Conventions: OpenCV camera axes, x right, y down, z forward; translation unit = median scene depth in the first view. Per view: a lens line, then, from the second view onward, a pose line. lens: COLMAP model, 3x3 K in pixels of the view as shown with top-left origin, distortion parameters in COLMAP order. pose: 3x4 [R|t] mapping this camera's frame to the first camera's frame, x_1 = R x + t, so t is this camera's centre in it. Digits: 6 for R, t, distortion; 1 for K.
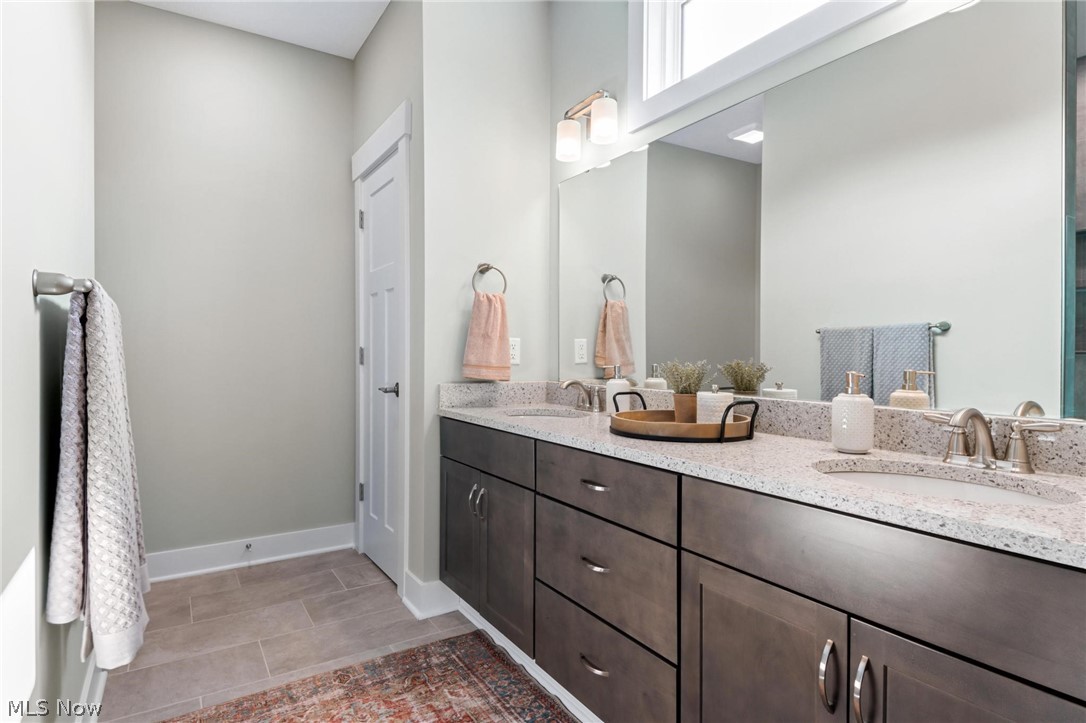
lens RADIAL K [[573.0, 0, 528.9], [0, 573.0, 359.3], [0, 0, 1]] dist [0.034620, -0.006255]
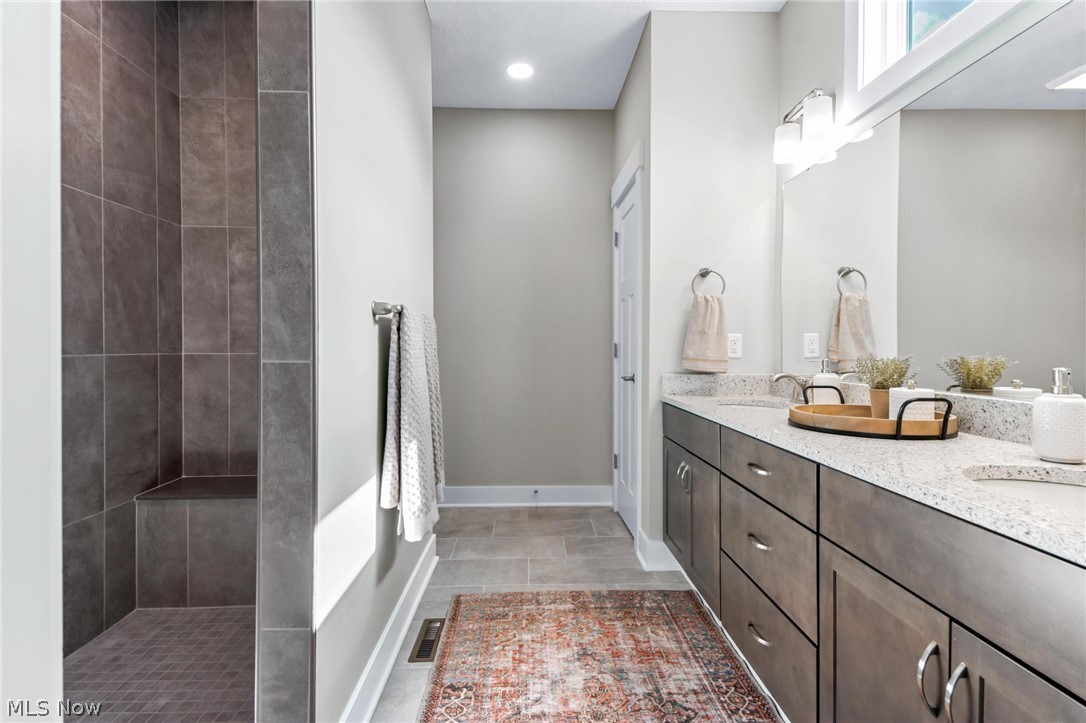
lens RADIAL K [[515.3, 0, 546.2], [0, 515.3, 351.6], [0, 0, 1]] dist [0.038012, -0.014871]
pose [[0.867254, 0.000620, -0.497866, 0.199668], [-0.002681, 0.999991, -0.003425, 0.001040], [0.497859, 0.004305, 0.867247, -0.043880]]
